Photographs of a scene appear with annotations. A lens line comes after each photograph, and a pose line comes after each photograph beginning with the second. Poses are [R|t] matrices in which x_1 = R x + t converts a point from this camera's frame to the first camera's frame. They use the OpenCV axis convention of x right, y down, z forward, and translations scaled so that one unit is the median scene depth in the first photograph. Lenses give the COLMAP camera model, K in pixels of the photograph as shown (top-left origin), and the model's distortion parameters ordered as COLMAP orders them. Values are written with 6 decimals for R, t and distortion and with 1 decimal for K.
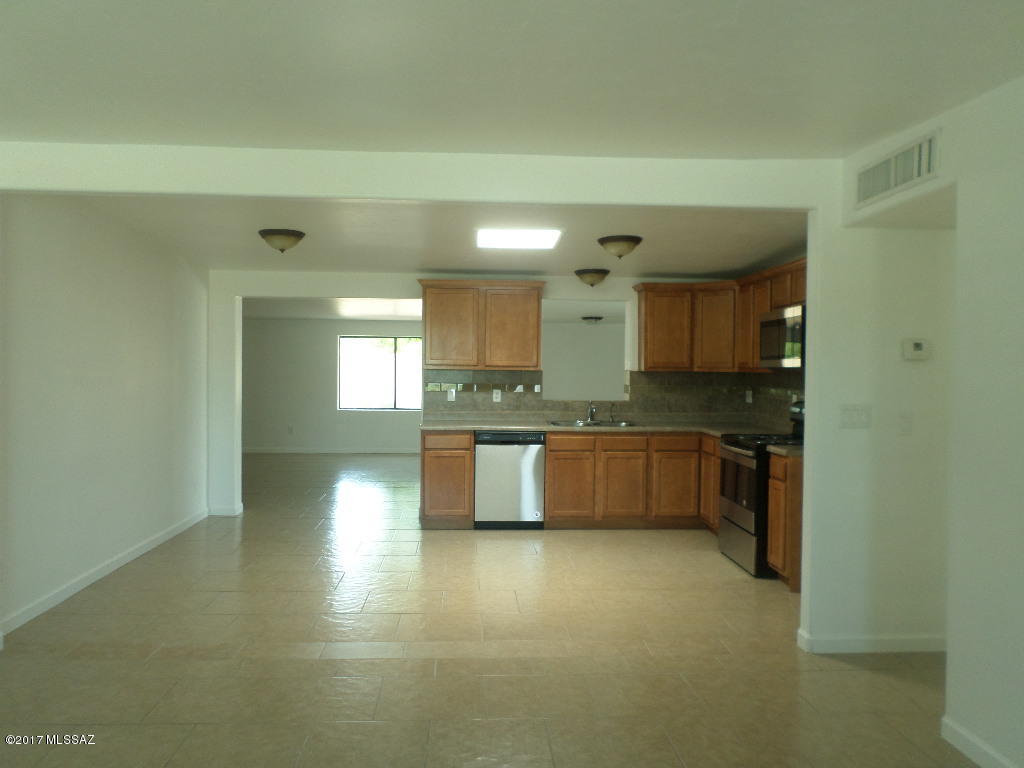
lens RADIAL K [[769.1, 0, 512.0], [0, 769.1, 384.0], [0, 0, 1]] dist [-0.001140, -0.004318]
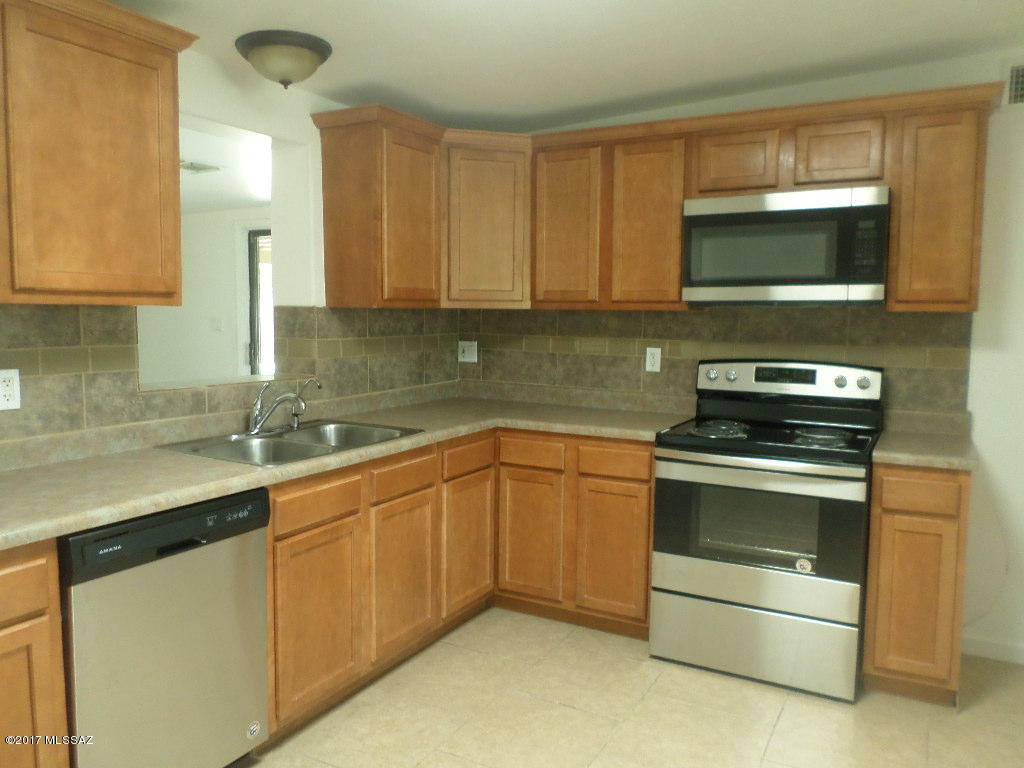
lens RADIAL K [[766.7, 0, 512.0], [0, 766.7, 384.0], [0, 0, 1]] dist [-0.046036, -0.002541]
pose [[0.530480, -0.082941, 0.843630, -0.175519], [0.013803, 0.995915, 0.089234, -0.011321], [-0.847585, -0.035693, 0.529458, 0.724917]]
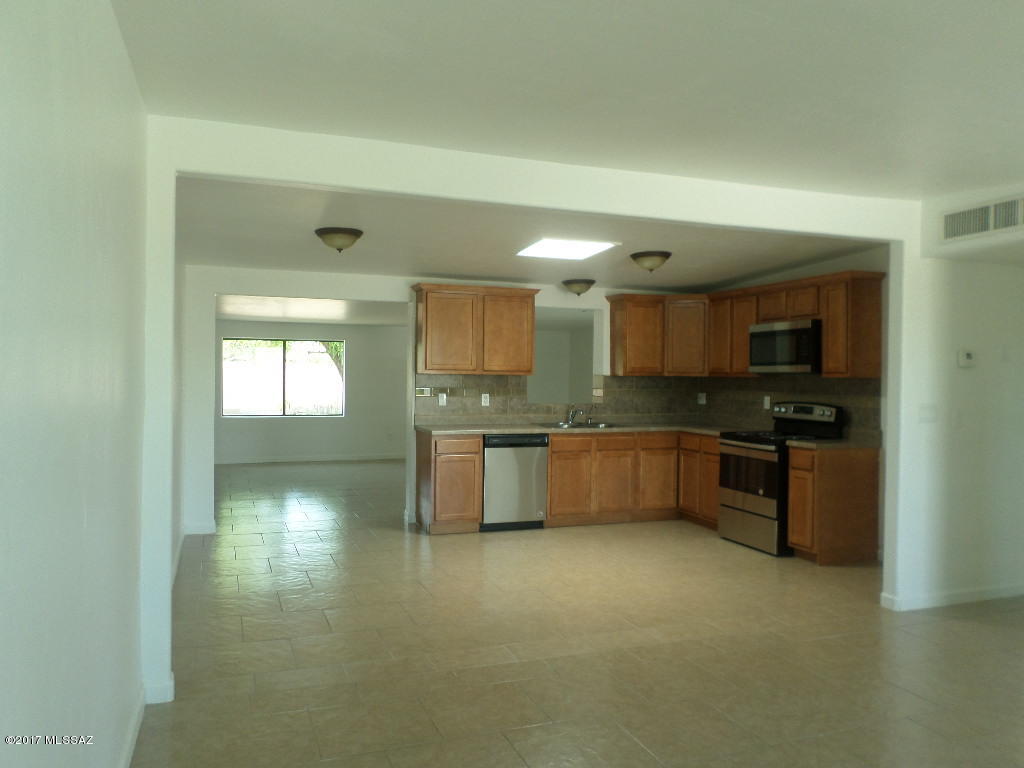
lens RADIAL K [[769.1, 0, 512.0], [0, 769.1, 384.0], [0, 0, 1]] dist [-0.001140, -0.004318]
pose [[0.955260, -0.003410, 0.295746, -0.308487], [0.005000, 0.999977, -0.004623, -0.000973], [-0.295724, 0.005895, 0.955255, 0.018665]]
